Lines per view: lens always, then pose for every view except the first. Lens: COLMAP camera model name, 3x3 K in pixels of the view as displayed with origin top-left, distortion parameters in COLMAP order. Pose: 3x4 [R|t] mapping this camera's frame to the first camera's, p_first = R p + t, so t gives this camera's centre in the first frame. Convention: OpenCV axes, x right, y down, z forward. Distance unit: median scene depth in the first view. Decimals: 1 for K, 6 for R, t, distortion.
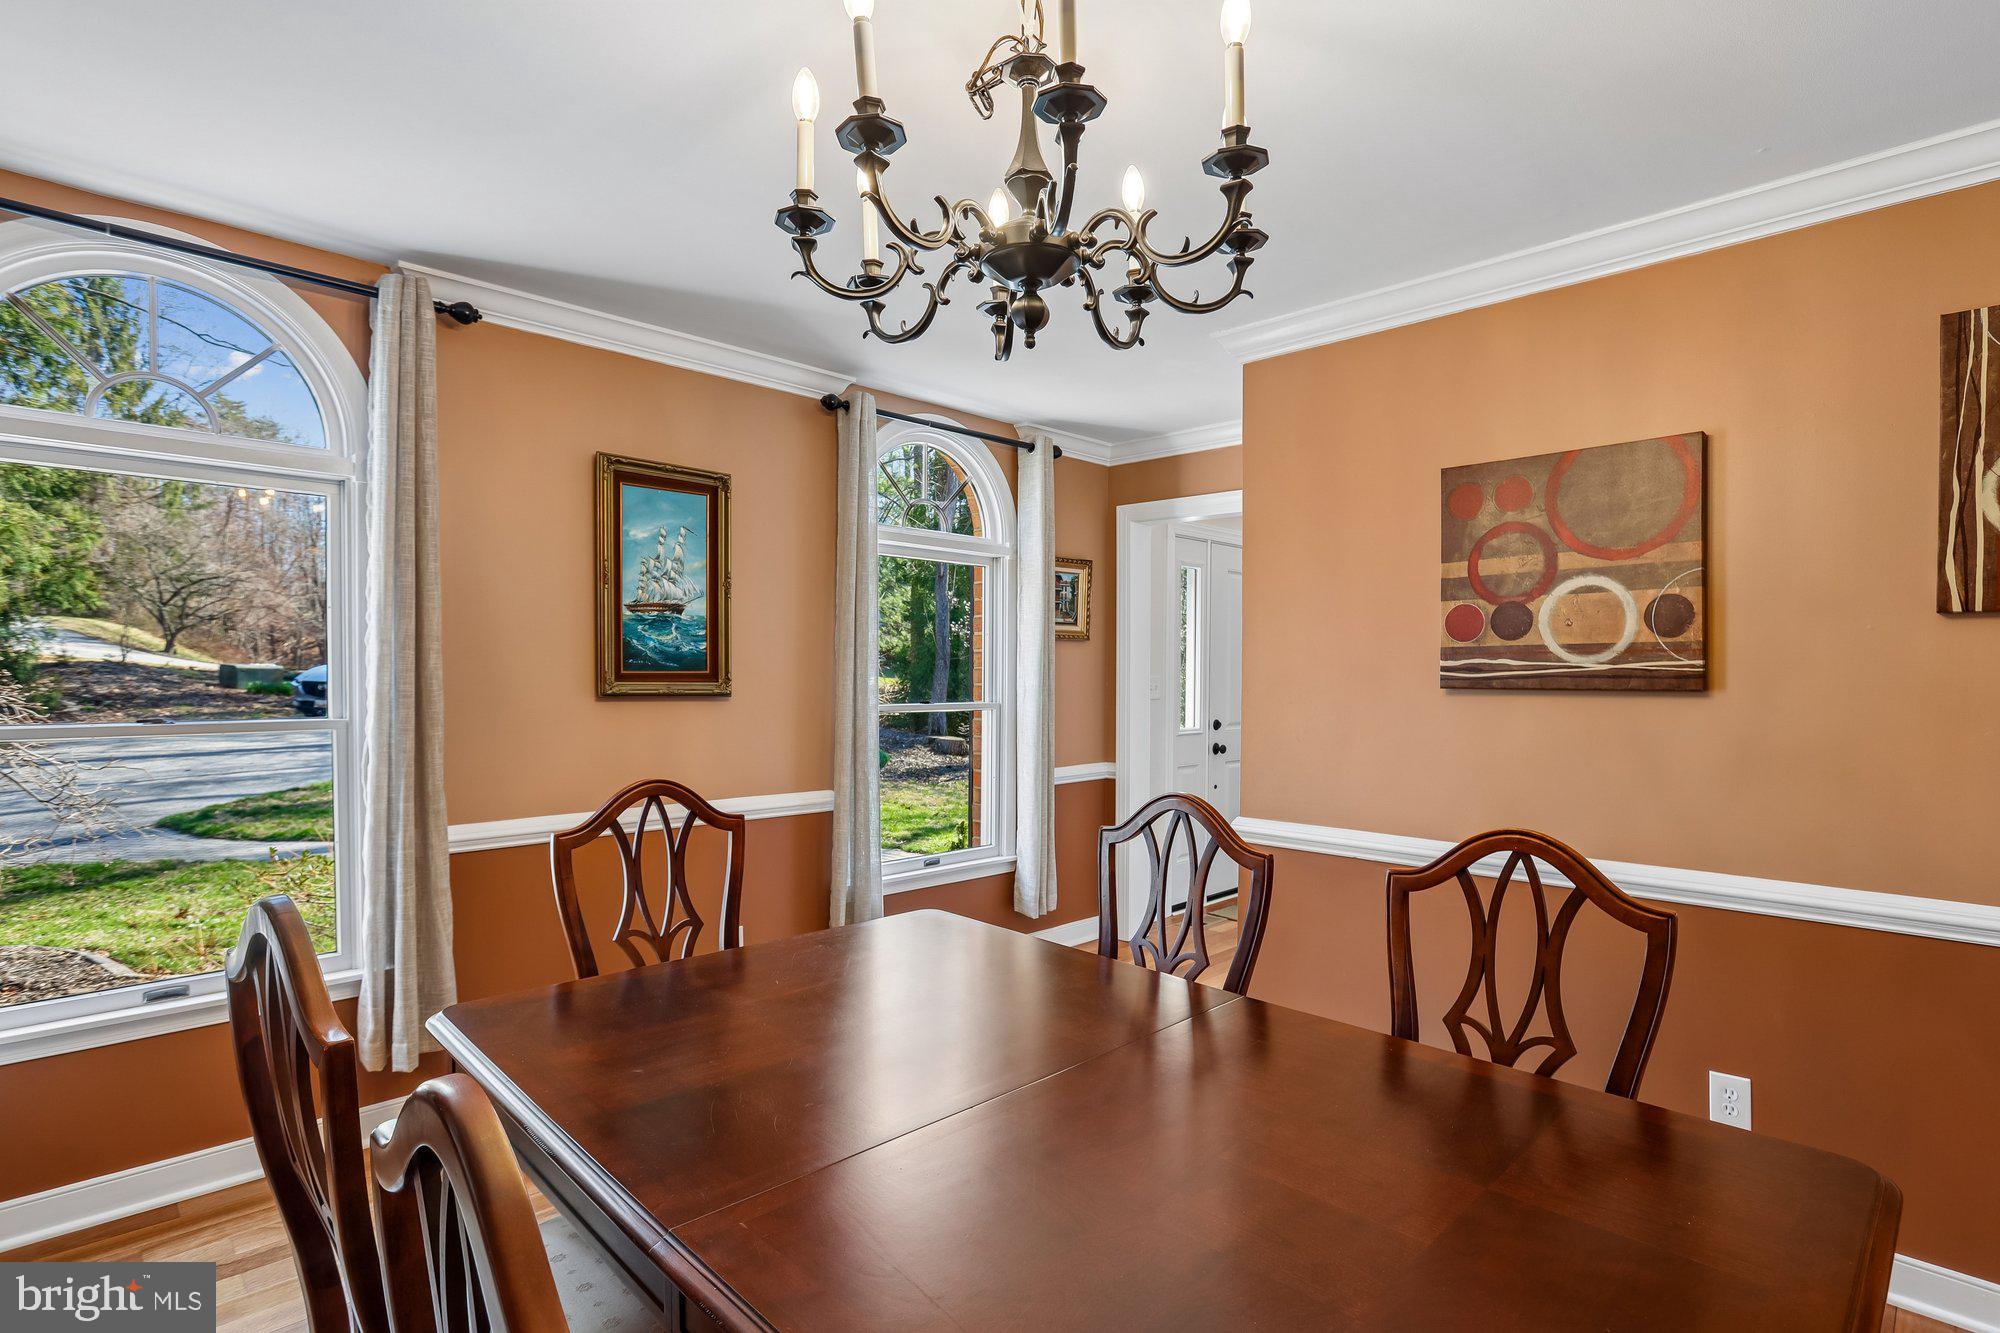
lens RADIAL K [[1010.3, 0, 969.6], [0, 1010.3, 700.4], [0, 0, 1]] dist [-0.027722, 0.016564]
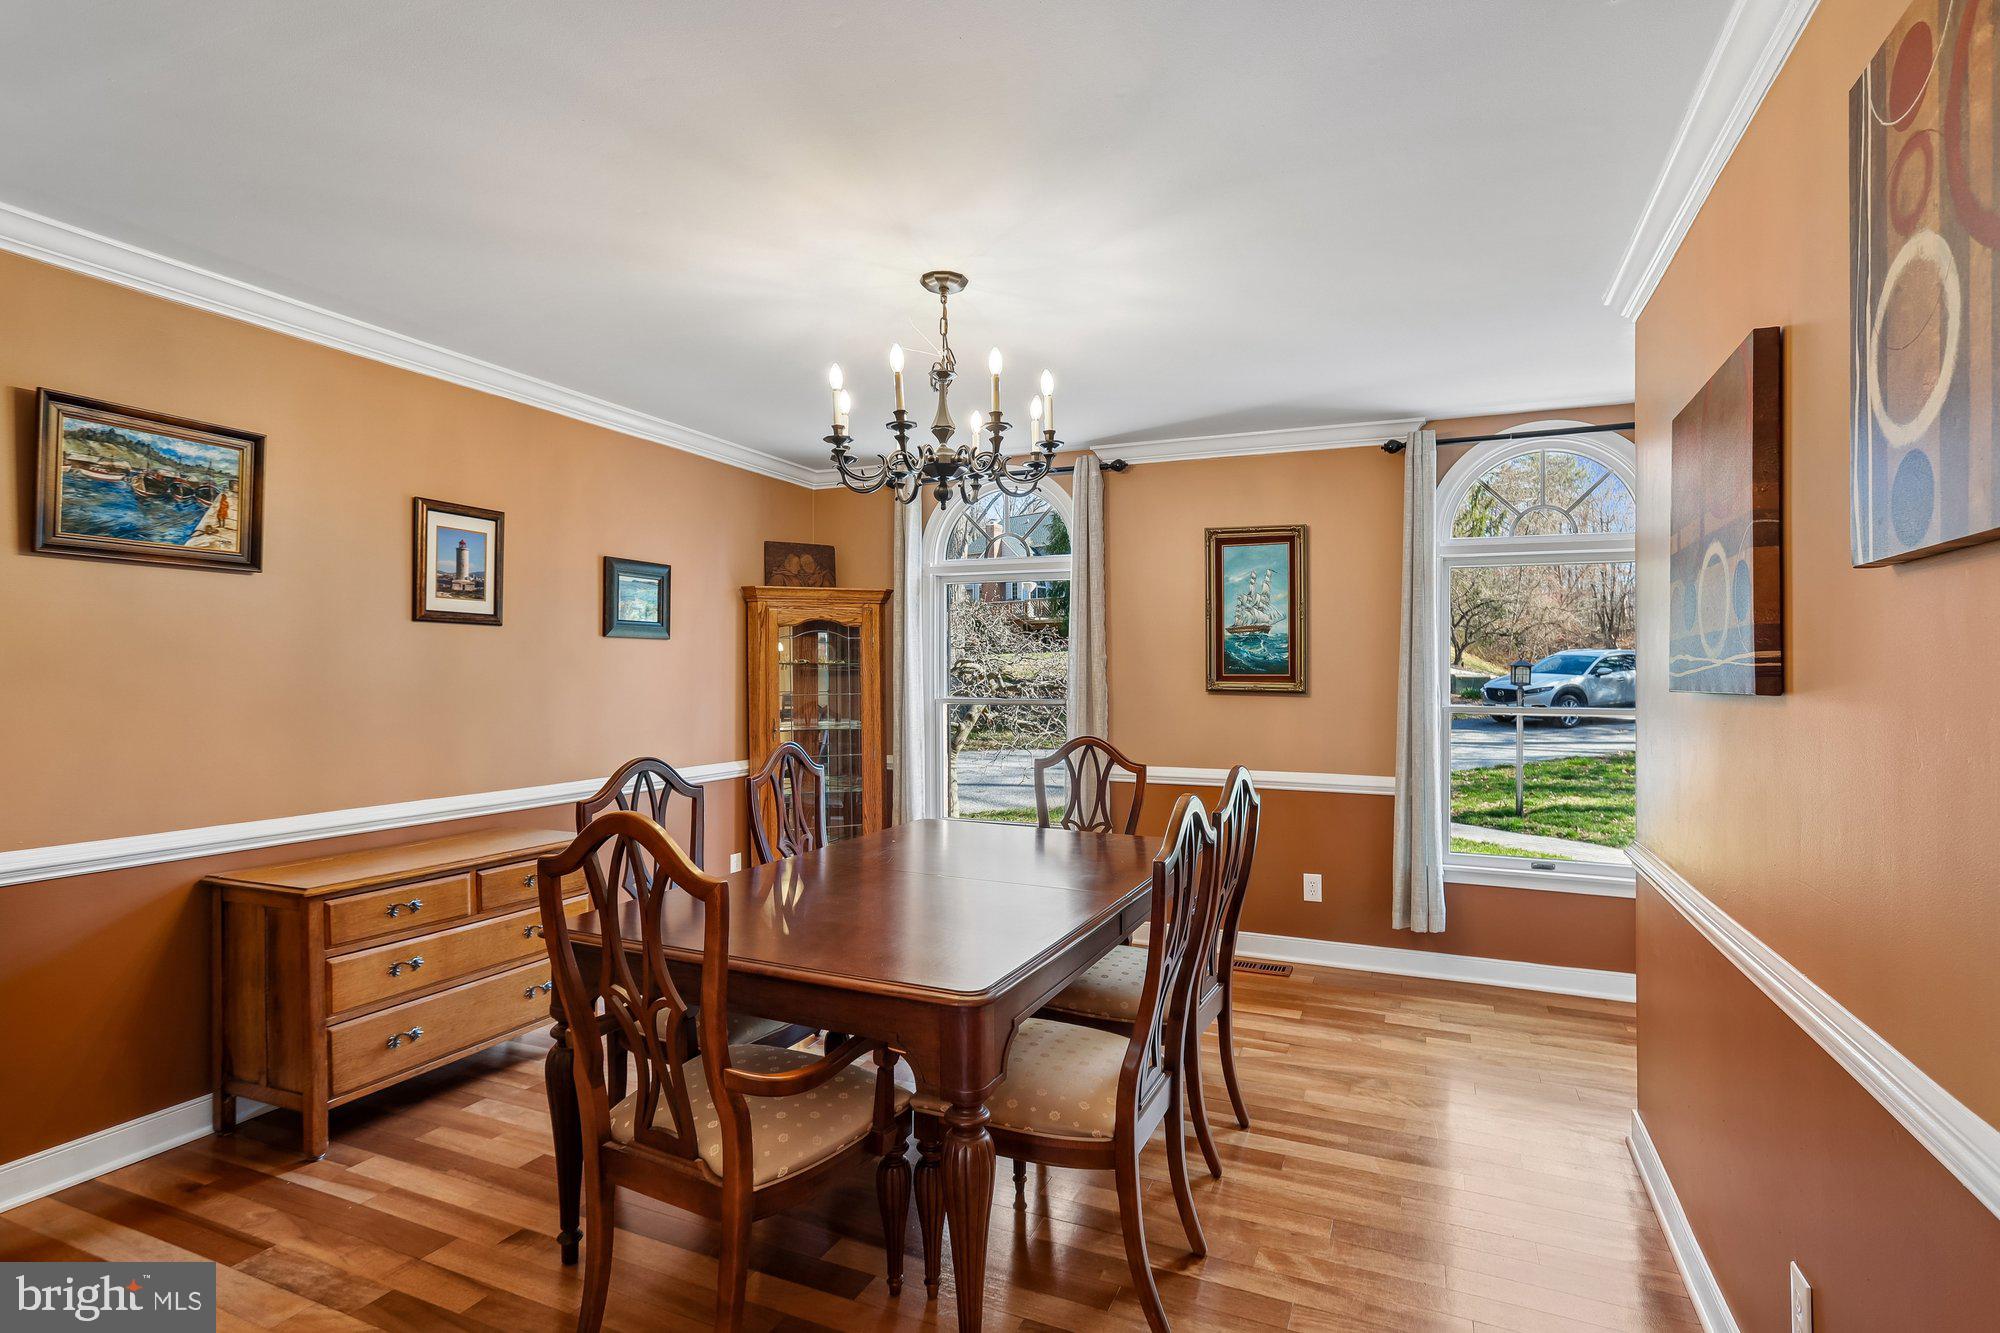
lens RADIAL K [[1010.3, 0, 969.6], [0, 1010.3, 700.4], [0, 0, 1]] dist [-0.027722, 0.016564]
pose [[0.357566, 0.021099, -0.933649, 0.851877], [-0.032611, 0.999417, 0.010096, 0.005759], [0.933318, 0.026838, 0.358046, 0.130847]]
